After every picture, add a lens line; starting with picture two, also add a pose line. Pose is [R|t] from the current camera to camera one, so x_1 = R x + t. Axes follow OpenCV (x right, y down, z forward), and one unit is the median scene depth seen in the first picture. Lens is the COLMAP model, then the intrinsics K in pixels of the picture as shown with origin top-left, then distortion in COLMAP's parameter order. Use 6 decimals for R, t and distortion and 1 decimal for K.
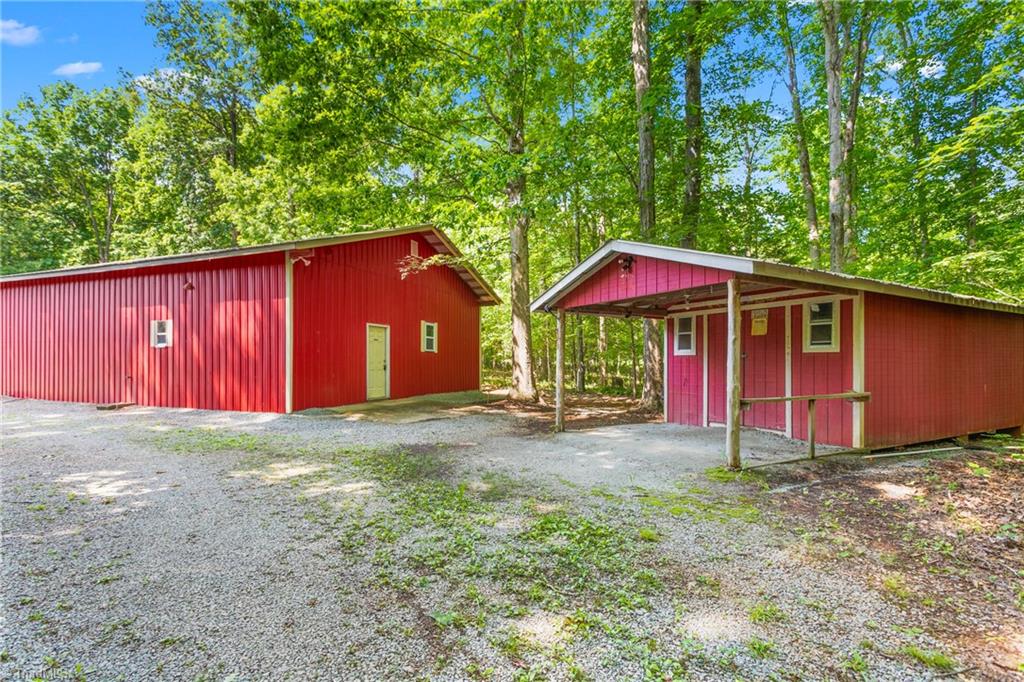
lens RADIAL K [[497.0, 0, 513.6], [0, 497.0, 359.1], [0, 0, 1]] dist [0.001656, 0.000410]
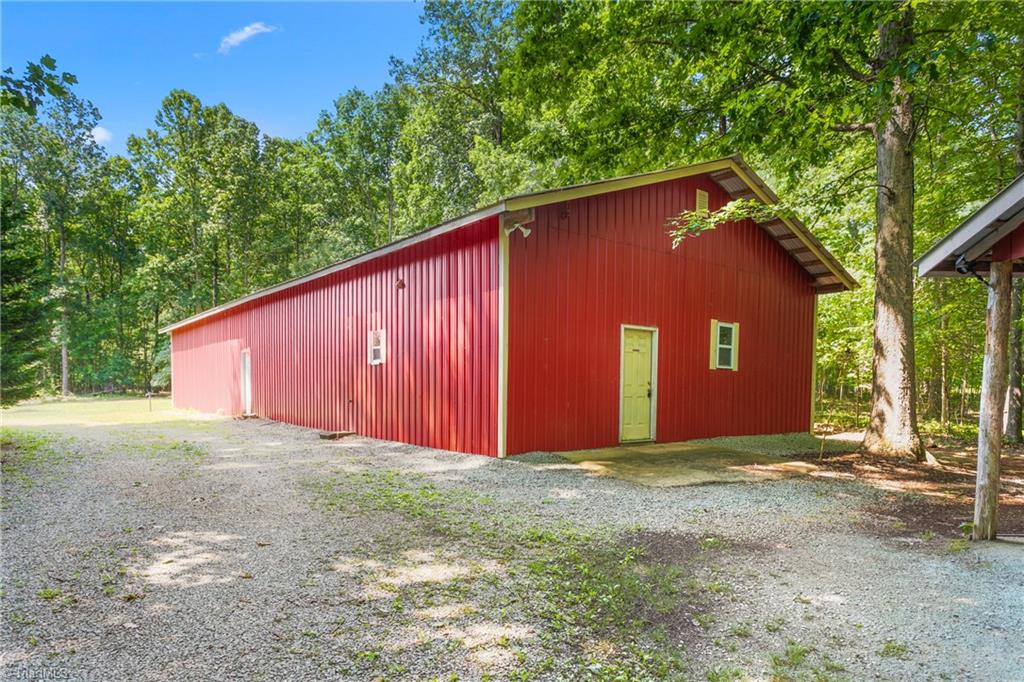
lens RADIAL K [[670.8, 0, 514.2], [0, 670.8, 426.2], [0, 0, 1]] dist [-0.007420, -0.000478]
pose [[0.879867, 0.035734, -0.473874, 0.001316], [-0.005460, 0.997863, 0.065110, 0.003836], [0.475188, -0.054701, 0.878182, 0.149009]]
